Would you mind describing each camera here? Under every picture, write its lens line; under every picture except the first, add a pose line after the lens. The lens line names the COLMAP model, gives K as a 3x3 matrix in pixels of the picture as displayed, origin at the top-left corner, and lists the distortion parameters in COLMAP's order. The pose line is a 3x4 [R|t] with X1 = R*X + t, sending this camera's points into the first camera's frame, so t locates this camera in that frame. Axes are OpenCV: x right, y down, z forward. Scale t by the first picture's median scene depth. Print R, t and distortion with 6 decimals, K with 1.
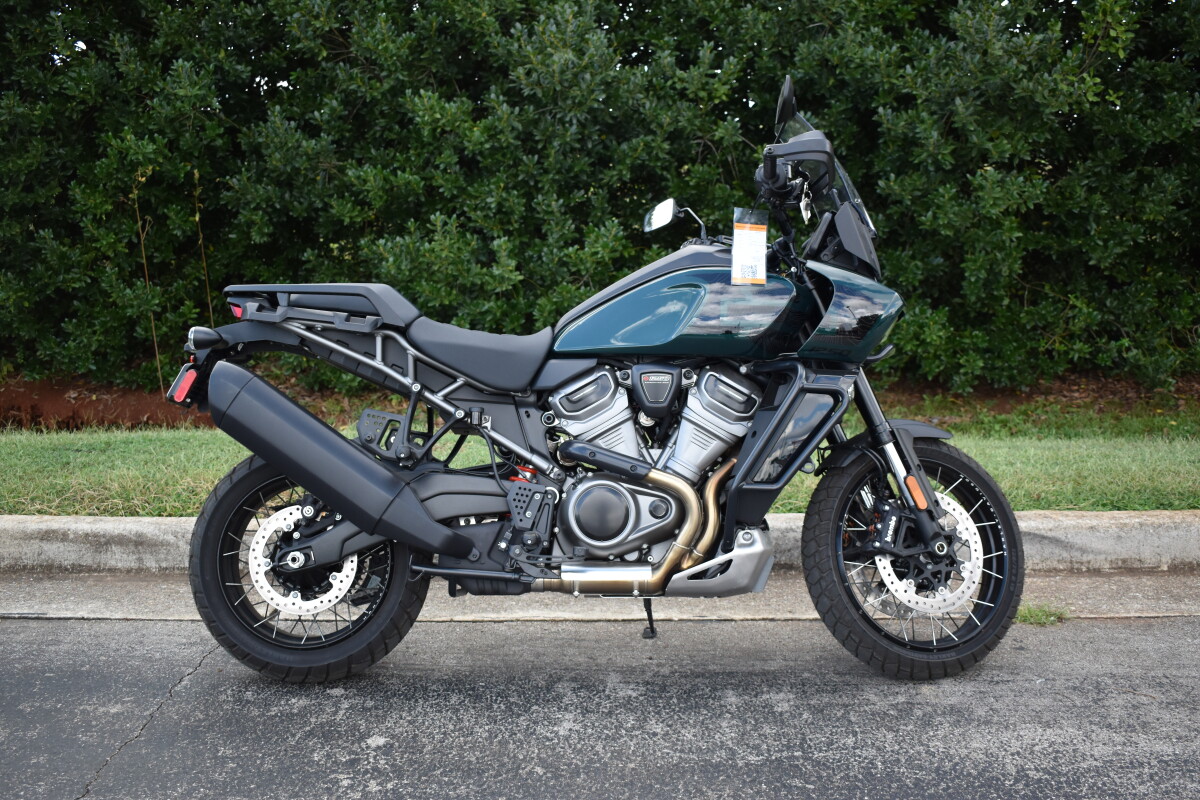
lens RADIAL K [[1297.5, 0, 600.0], [0, 1297.5, 400.0], [0, 0, 1]] dist [-0.039326, -0.019370]
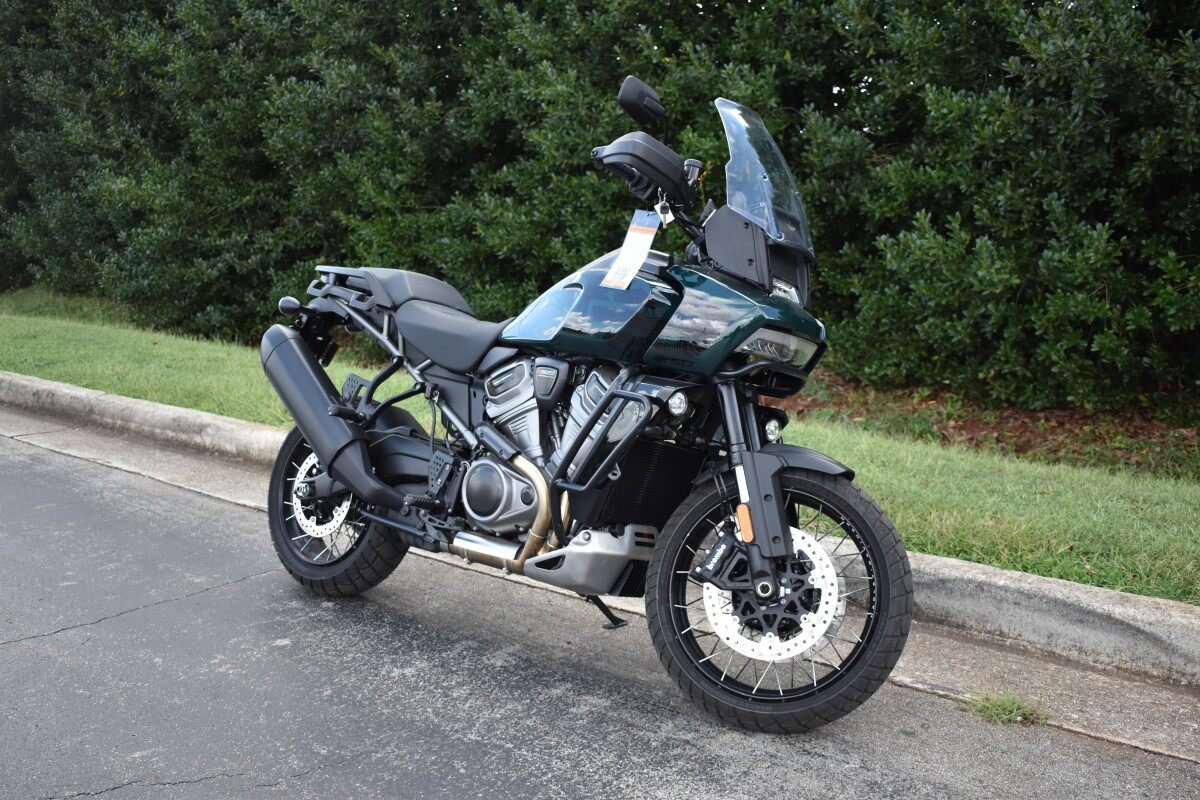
lens RADIAL K [[1297.5, 0, 600.0], [0, 1297.5, 400.0], [0, 0, 1]] dist [-0.039326, -0.019370]
pose [[0.775654, 0.112526, -0.621046, 0.720160], [-0.108300, 0.993114, 0.044679, -0.045269], [0.621797, 0.032604, 0.782500, 0.207683]]
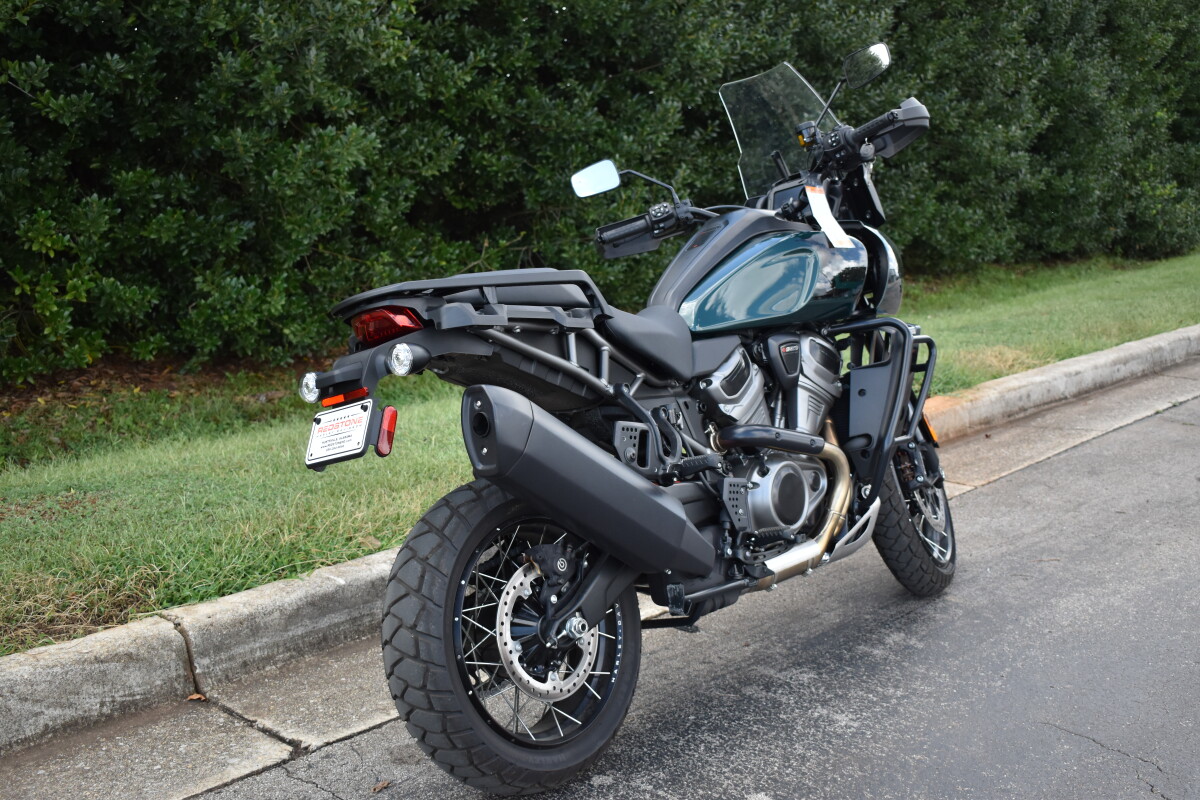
lens RADIAL K [[1373.0, 0, 600.0], [0, 1373.0, 400.0], [0, 0, 1]] dist [-0.012426, 0.000098]
pose [[0.650150, -0.132728, 0.748123, -0.802398], [0.115847, 0.990428, 0.075041, -0.070304], [-0.750923, 0.037881, 0.659303, 0.433992]]
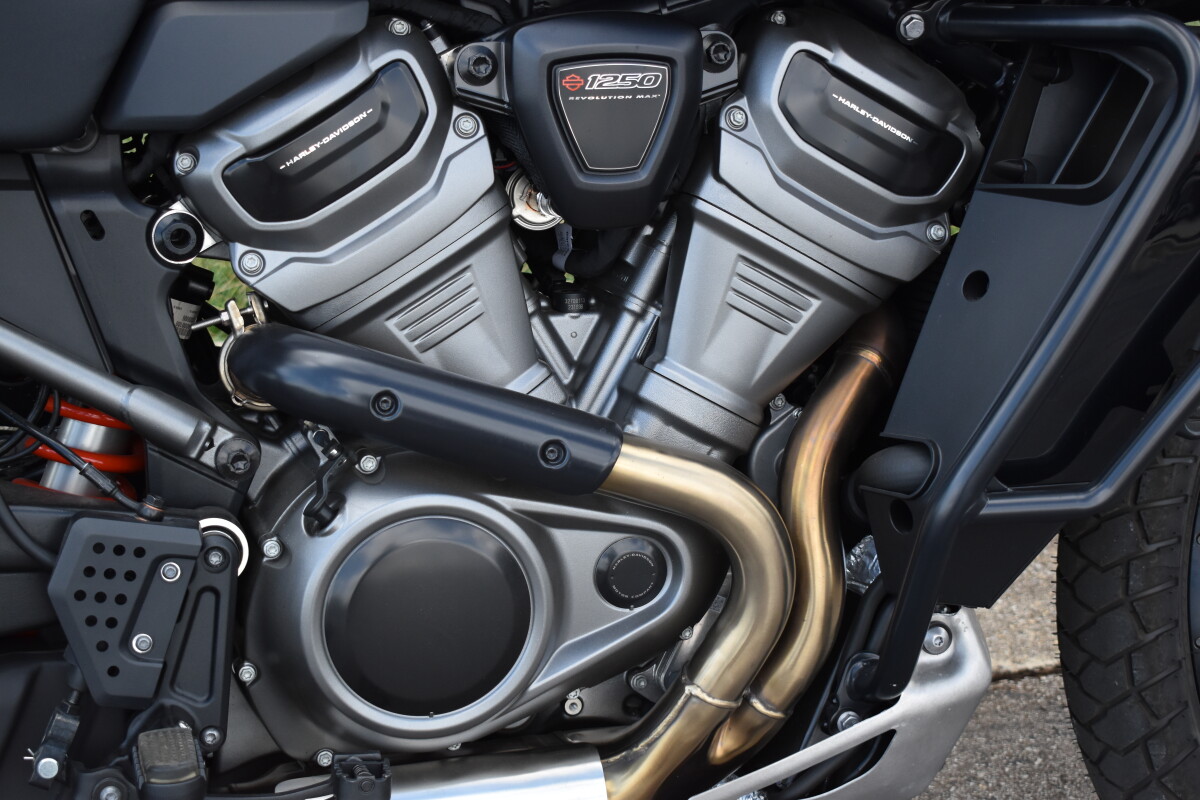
lens RADIAL K [[2113.6, 0, 600.0], [0, 2113.6, 400.0], [0, 0, 1]] dist [-0.011602, -0.048744]
pose [[0.965307, -0.076506, 0.249659, -0.066487], [0.006094, 0.962455, 0.271373, -0.067929], [-0.261047, -0.260437, 0.929530, 0.591757]]
